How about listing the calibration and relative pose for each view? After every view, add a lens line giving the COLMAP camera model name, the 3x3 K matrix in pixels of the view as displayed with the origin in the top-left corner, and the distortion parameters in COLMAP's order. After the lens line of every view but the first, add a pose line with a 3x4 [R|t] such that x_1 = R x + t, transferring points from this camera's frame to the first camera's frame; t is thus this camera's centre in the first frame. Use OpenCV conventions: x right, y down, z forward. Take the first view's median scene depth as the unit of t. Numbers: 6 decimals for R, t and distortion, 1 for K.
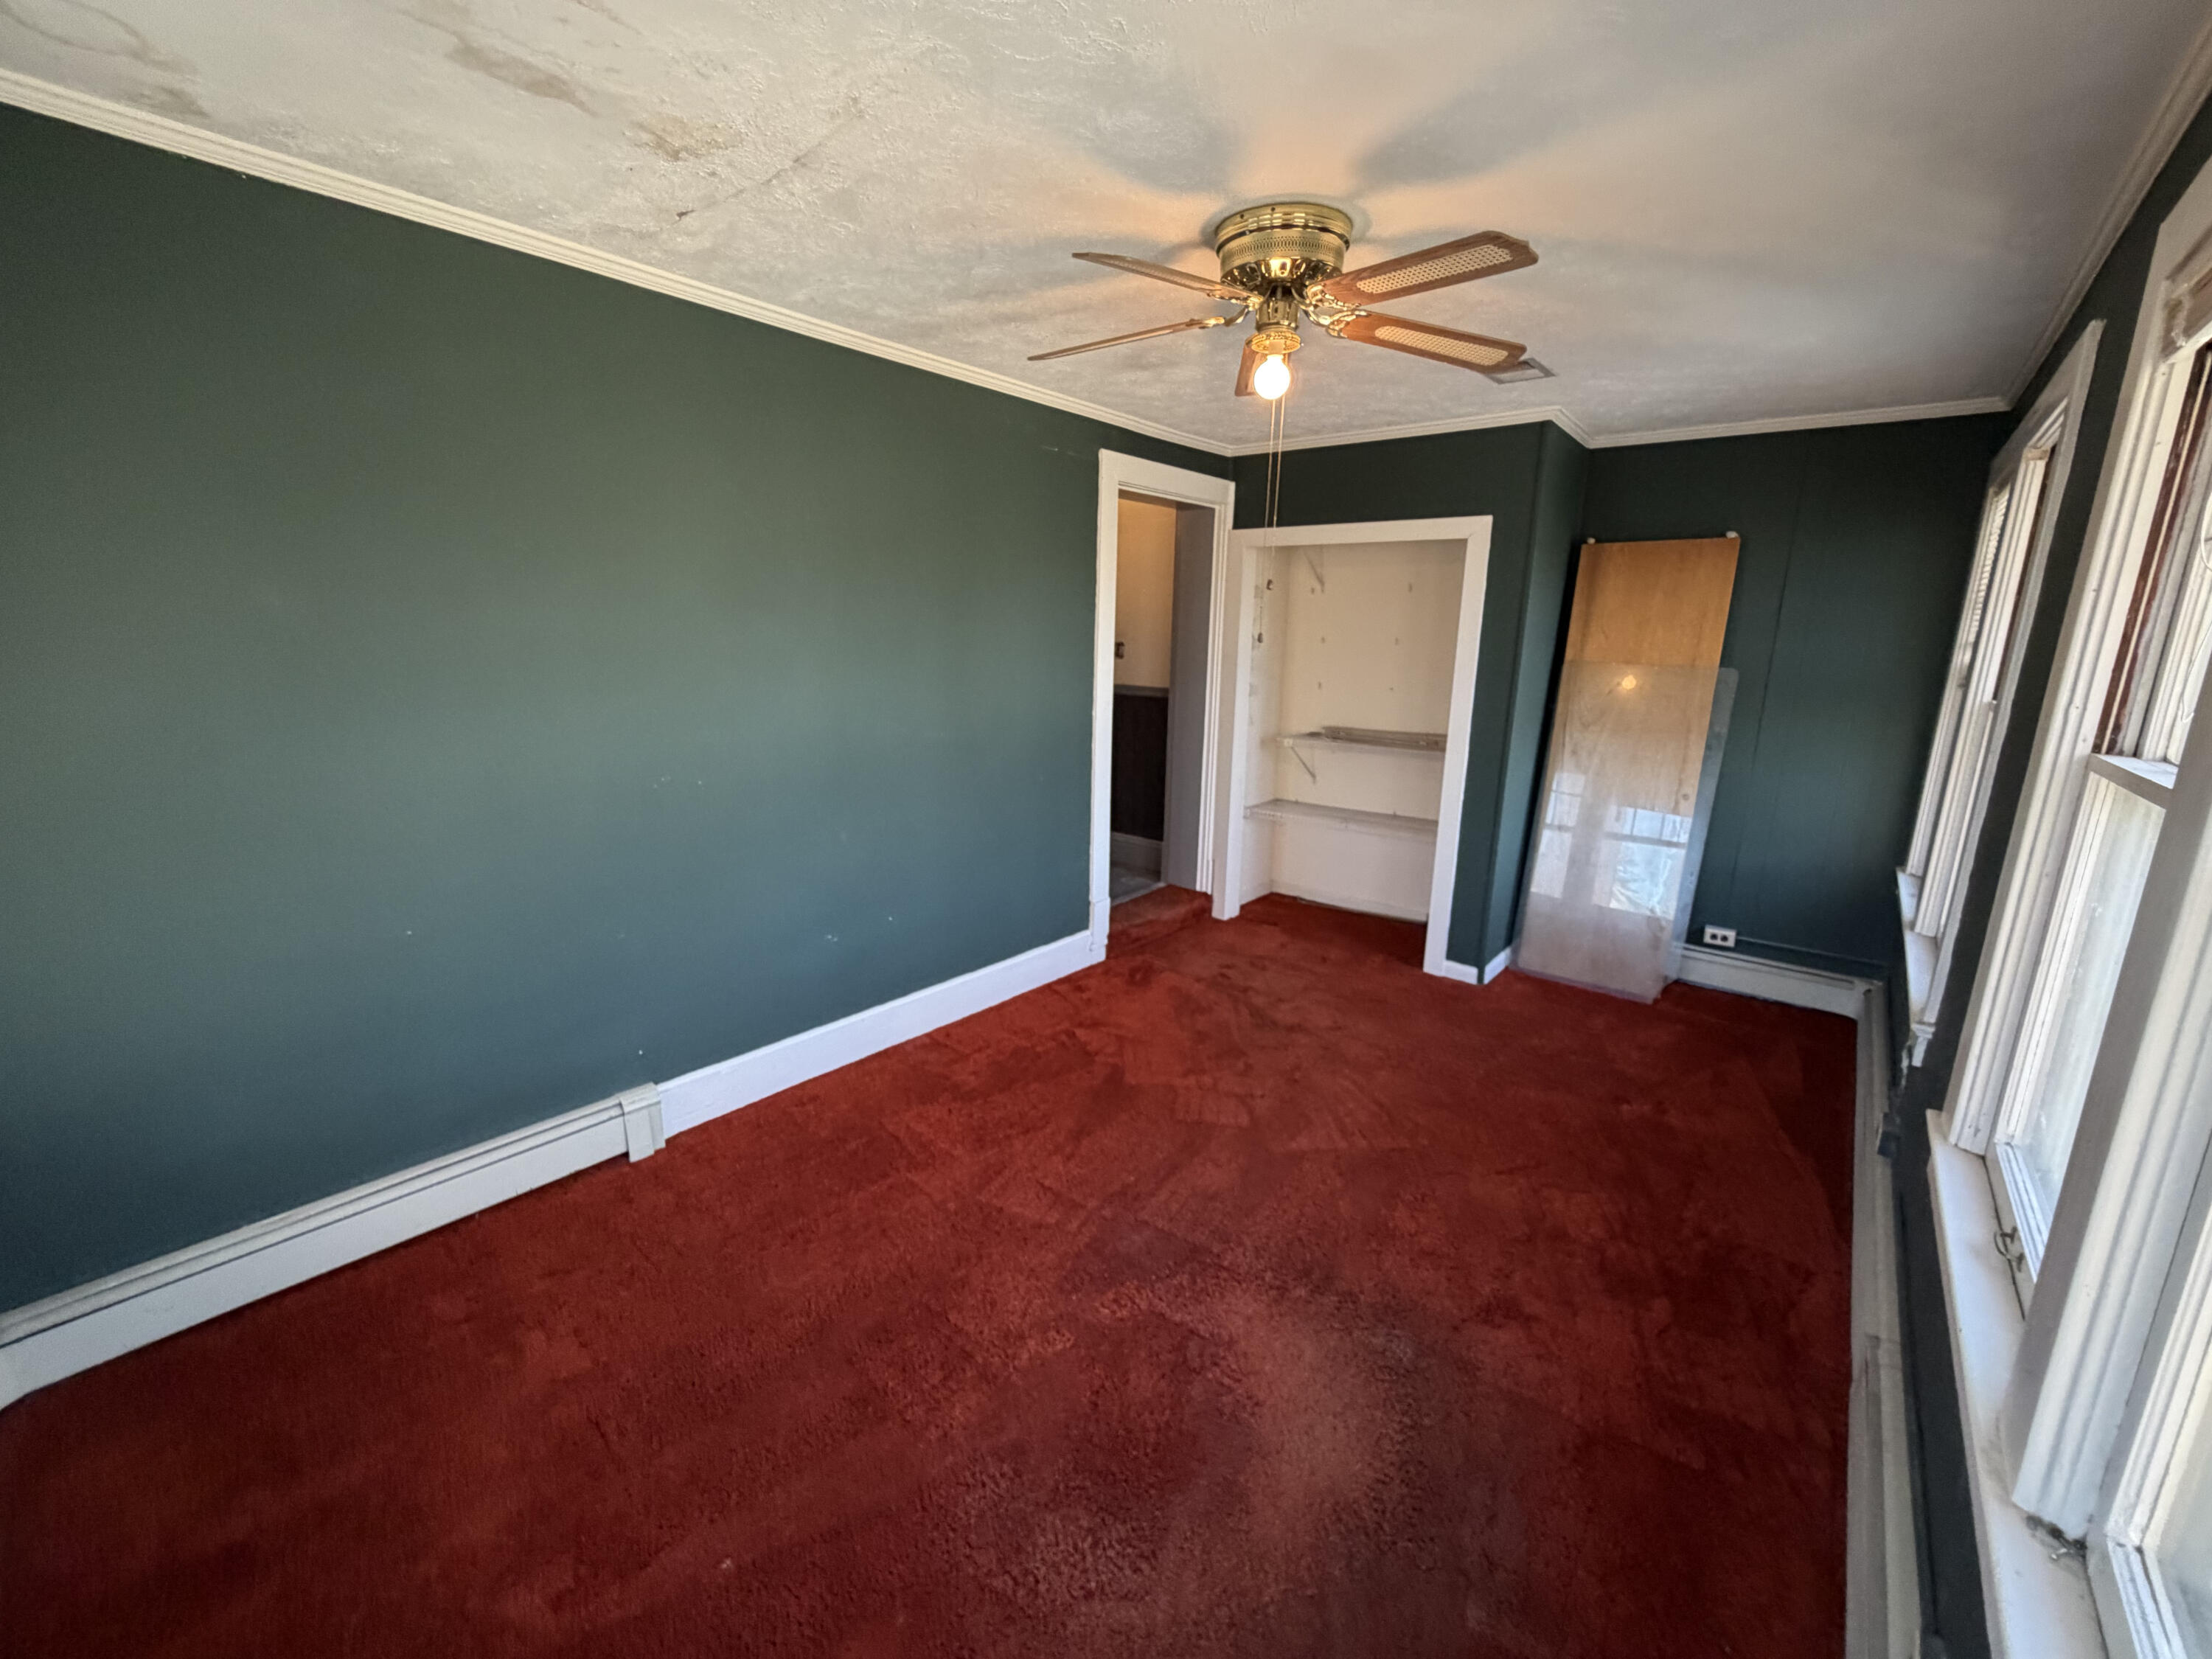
lens RADIAL K [[882.1, 0, 1114.5], [0, 882.1, 825.4], [0, 0, 1]] dist [-0.001381, -0.000086]
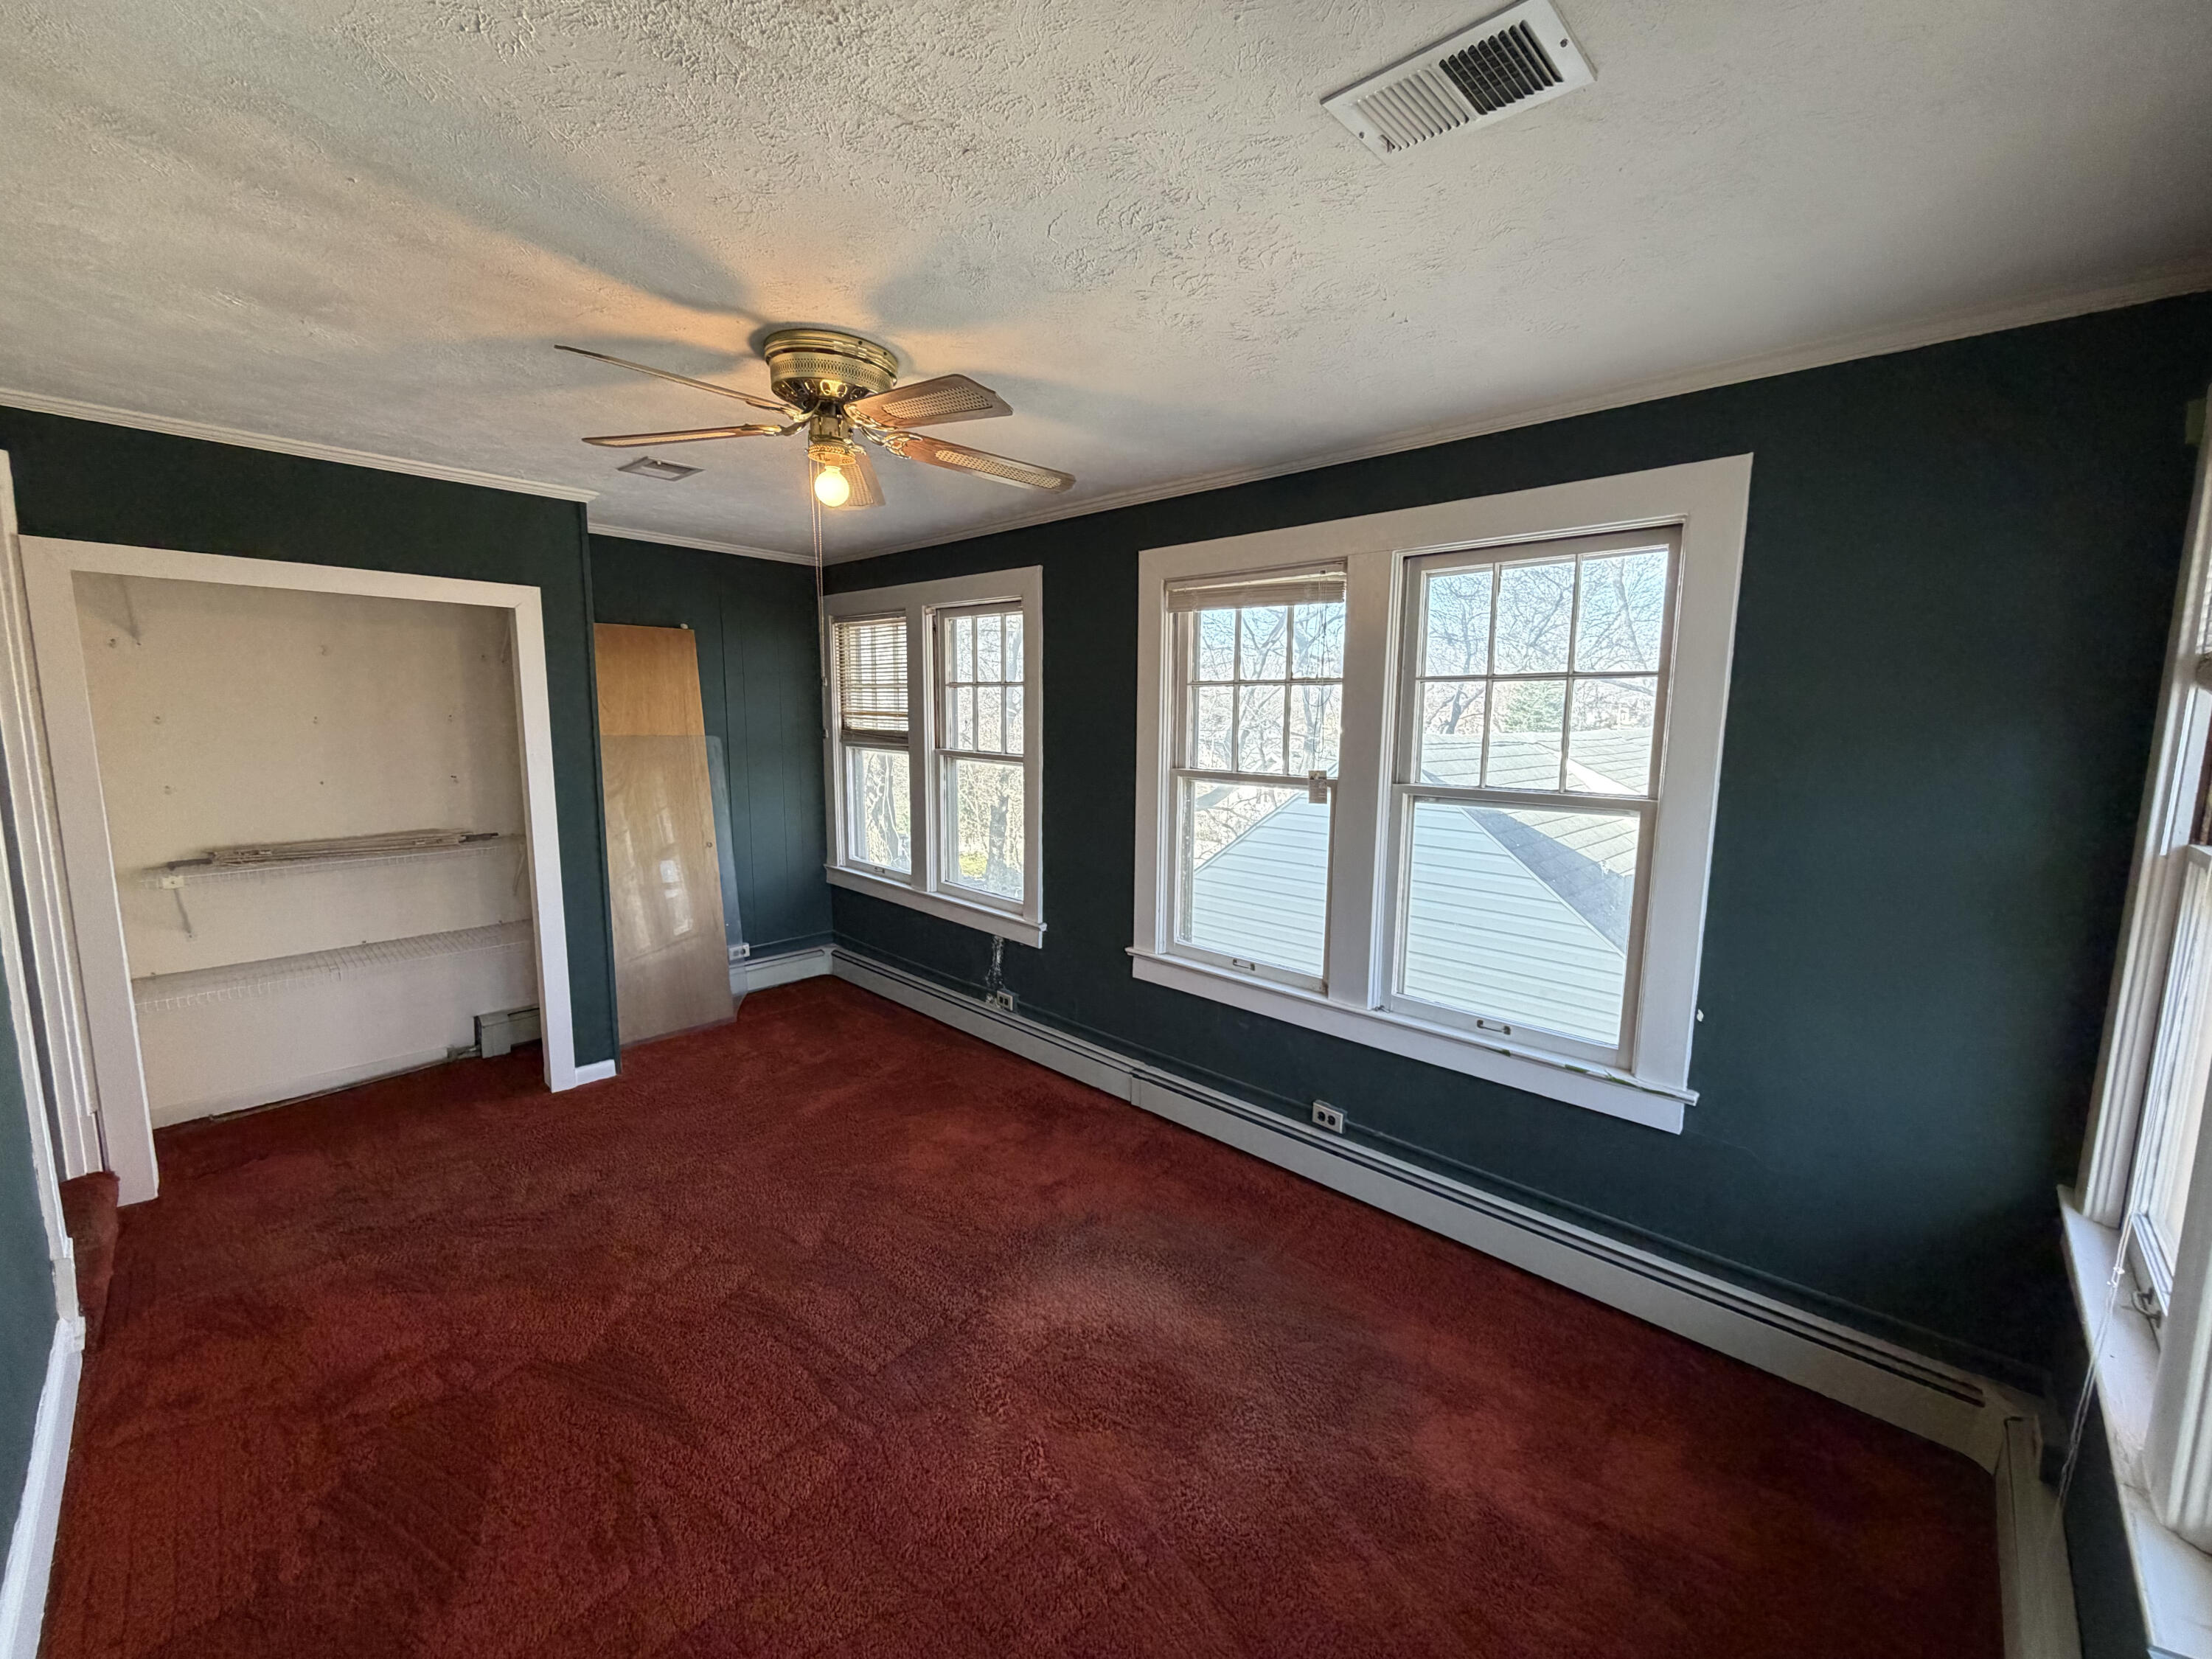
lens RADIAL K [[882.1, 0, 1111.3], [0, 882.1, 833.0], [0, 0, 1]] dist [-0.001381, -0.000086]
pose [[0.069227, -0.158462, 0.984935, -0.484356], [0.201917, 0.969095, 0.141721, -0.107953], [-0.976953, 0.189064, 0.099084, 0.361358]]
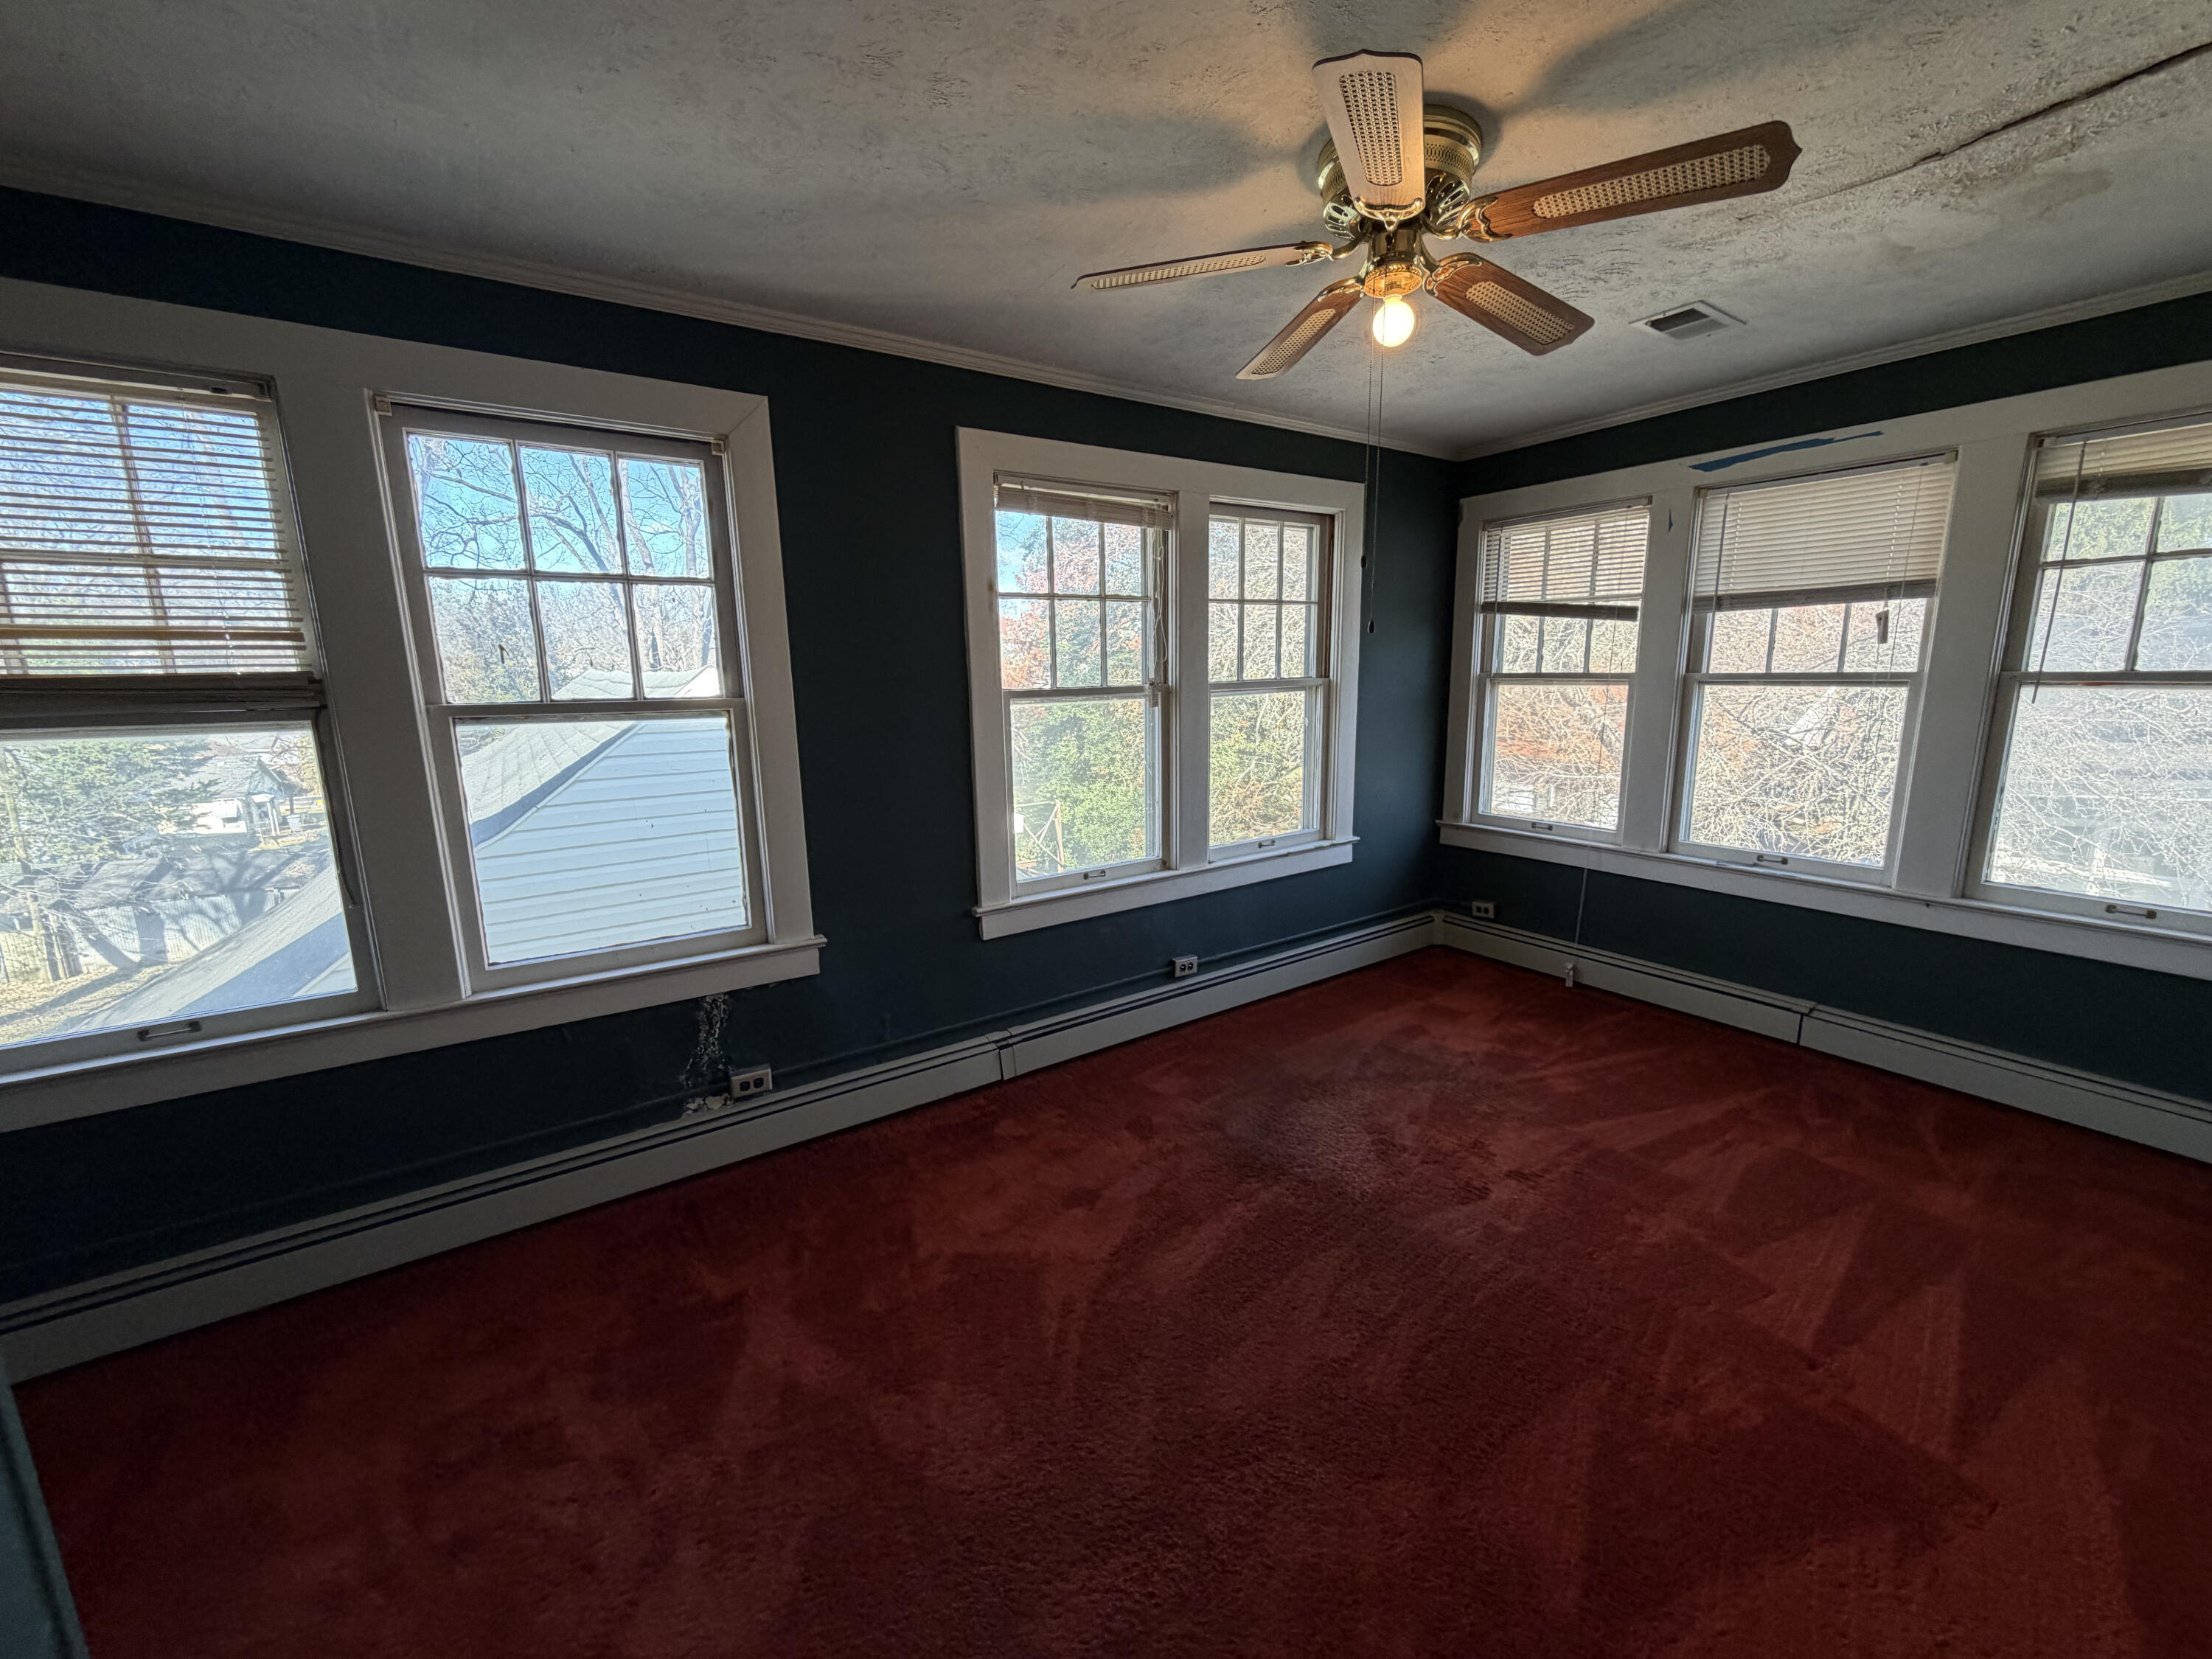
lens RADIAL K [[882.1, 0, 1098.7], [0, 882.1, 827.0], [0, 0, 1]] dist [-0.001381, -0.000086]
pose [[-0.963838, -0.091581, 0.250257, 0.138293], [0.023311, 0.906521, 0.421516, -0.259261], [-0.265466, 0.412107, -0.871605, 1.117819]]
